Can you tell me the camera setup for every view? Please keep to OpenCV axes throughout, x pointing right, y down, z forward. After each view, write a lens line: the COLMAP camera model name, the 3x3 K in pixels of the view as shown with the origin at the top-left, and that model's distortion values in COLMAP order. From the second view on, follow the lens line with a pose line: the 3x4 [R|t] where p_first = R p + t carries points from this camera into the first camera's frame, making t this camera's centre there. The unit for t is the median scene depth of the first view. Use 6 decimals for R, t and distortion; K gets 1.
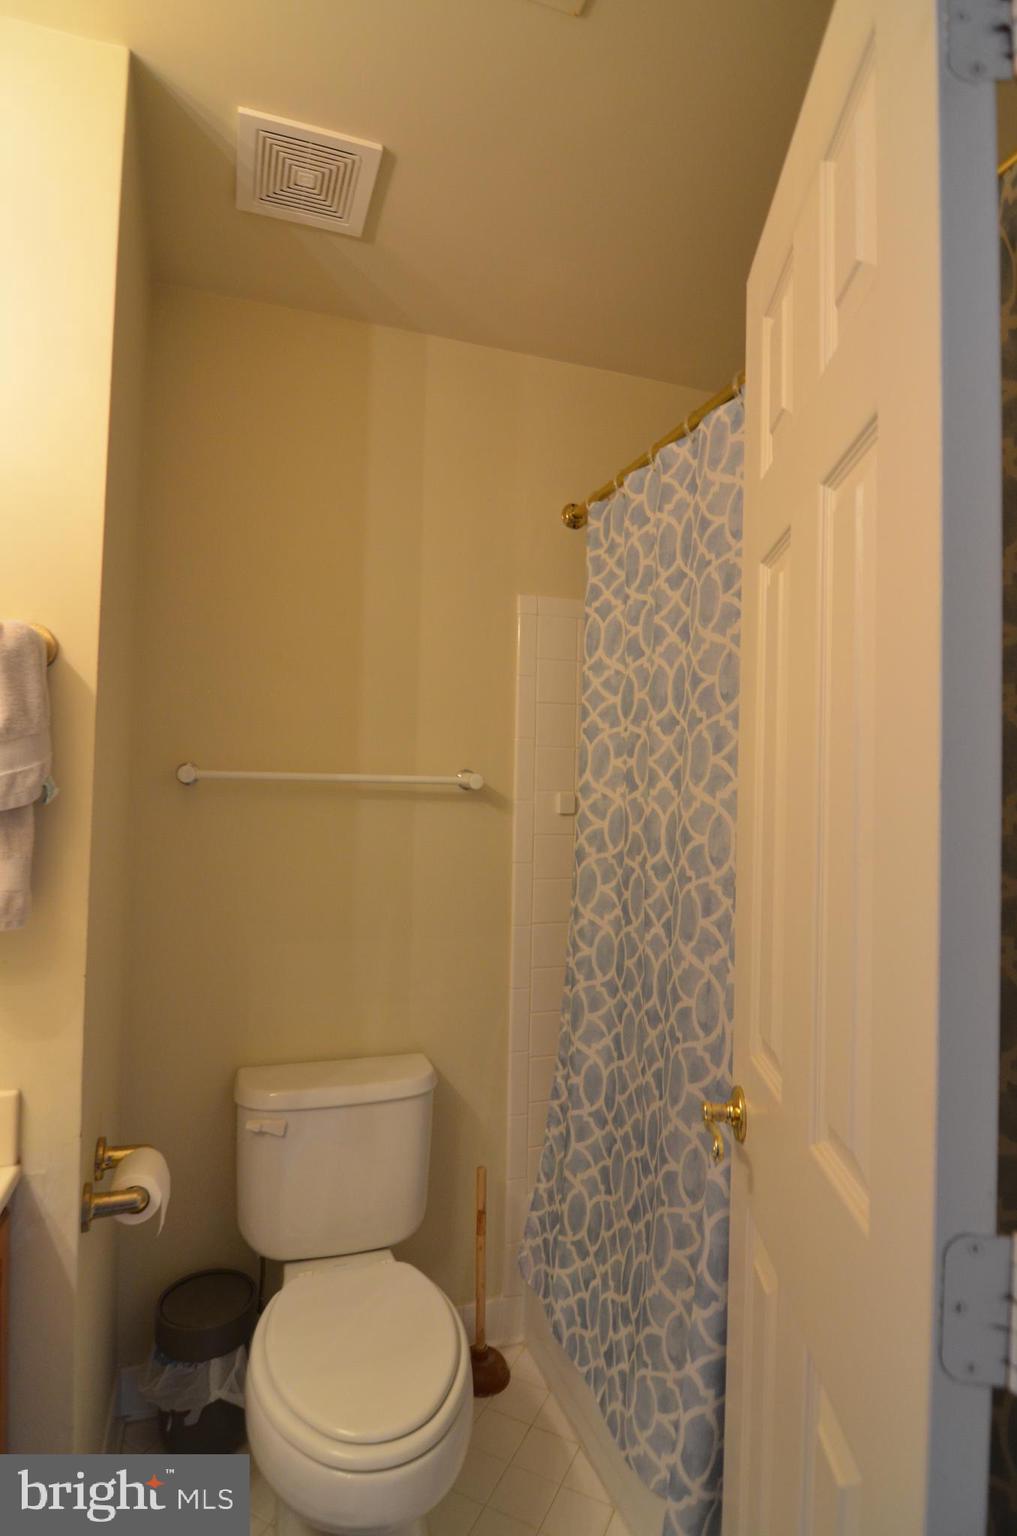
lens RADIAL K [[788.3, 0, 489.4], [0, 788.3, 772.7], [0, 0, 1]] dist [-0.000859, -0.016108]
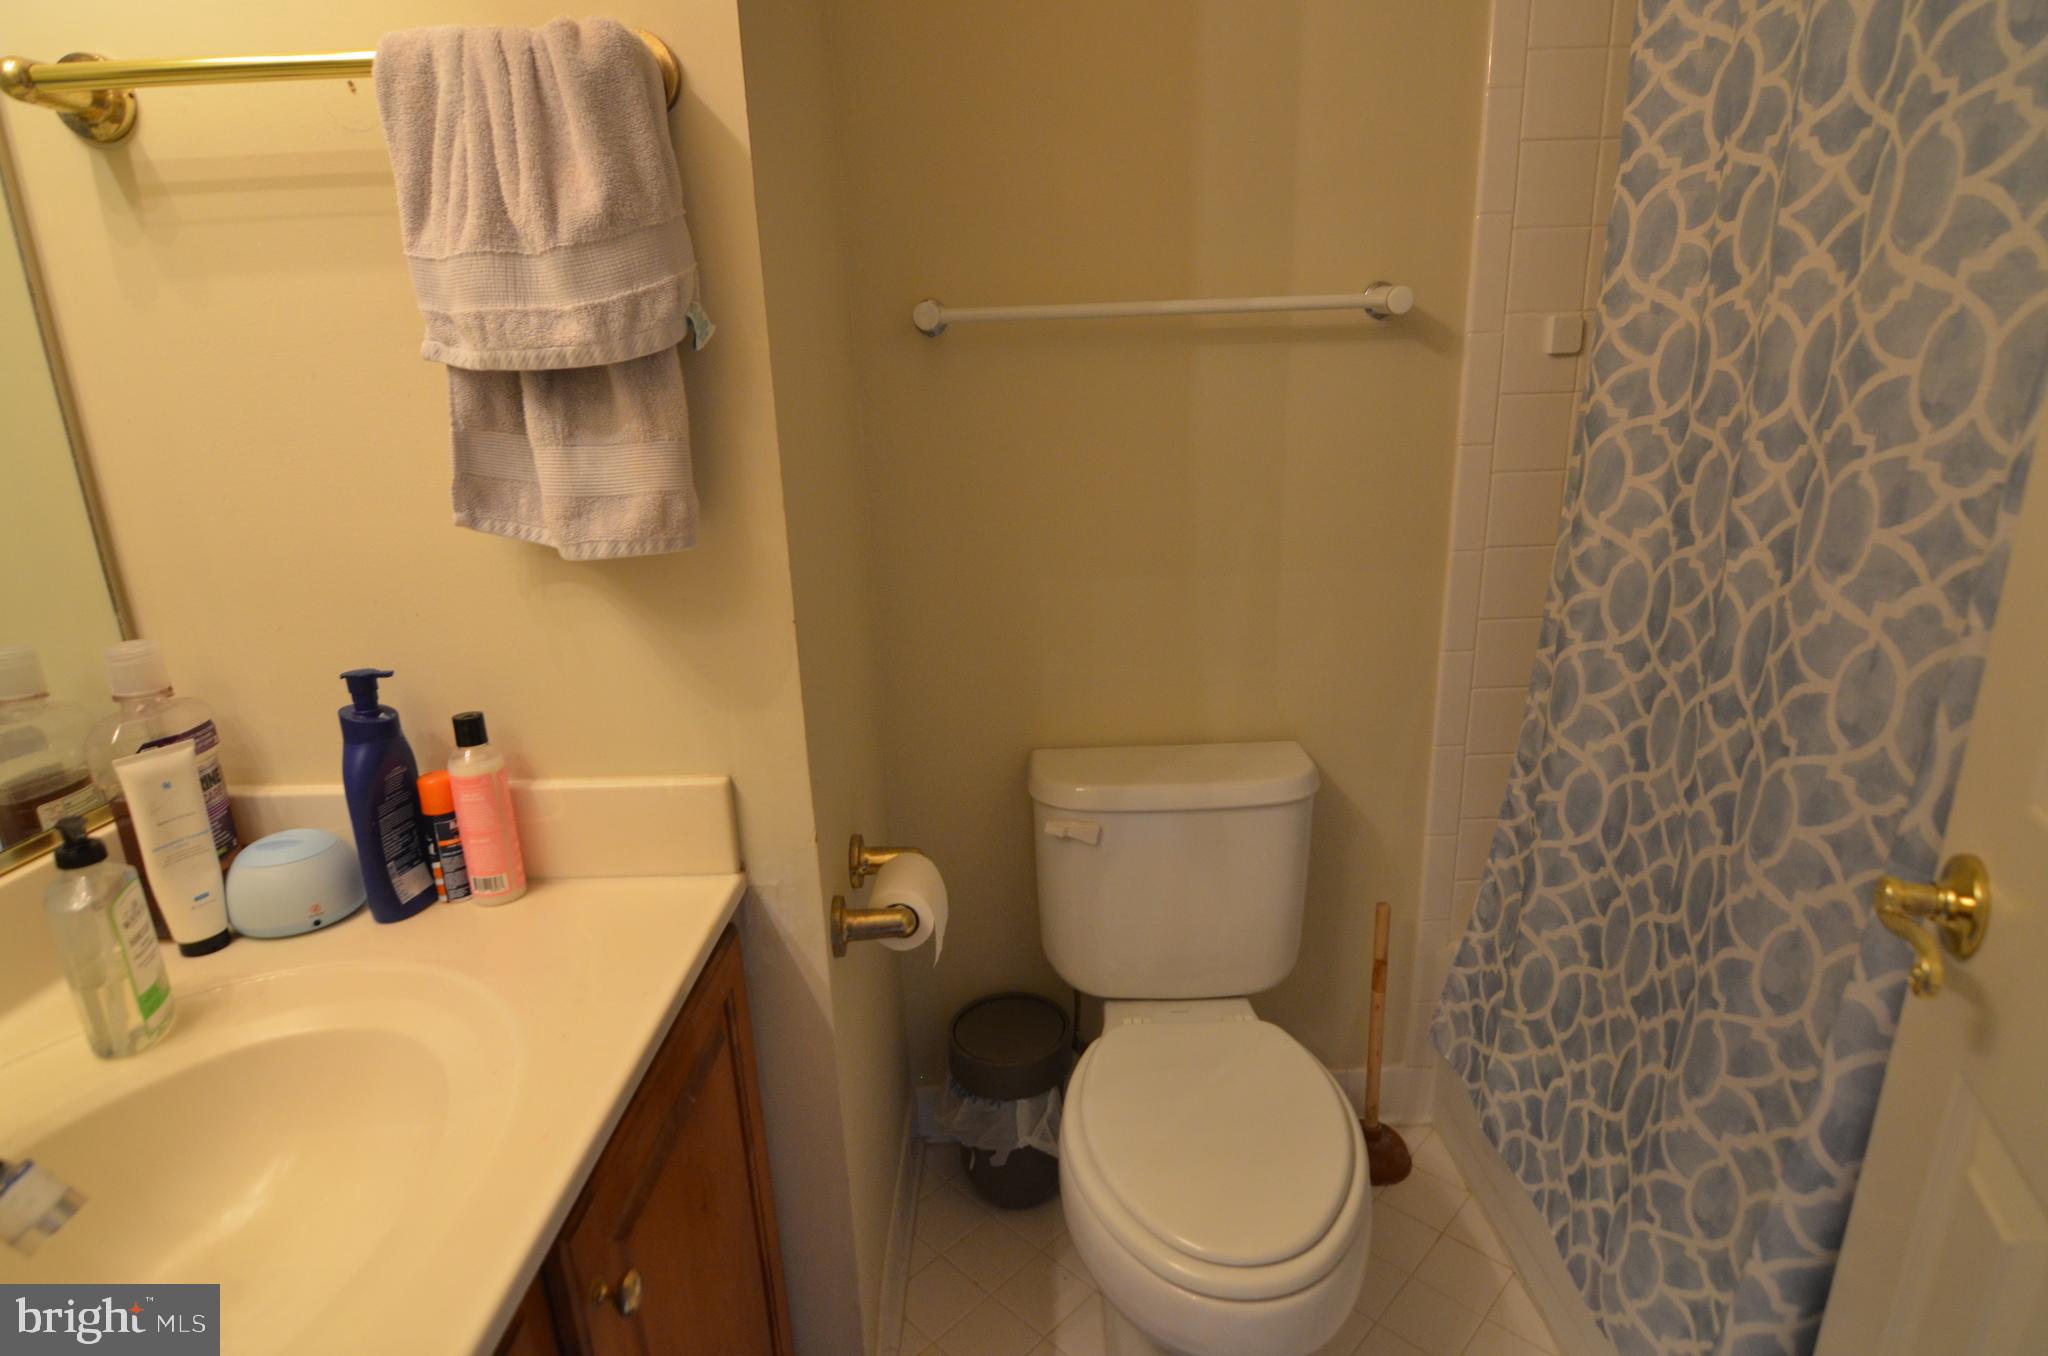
lens RADIAL K [[1051.0, 0, 1031.3], [0, 1051.0, 700.2], [0, 0, 1]] dist [-0.000859, -0.016108]
pose [[0.952453, 0.037104, -0.302419, -0.036129], [0.060673, 0.949582, 0.307592, 0.042530], [0.298585, -0.311315, 0.902181, 0.167267]]
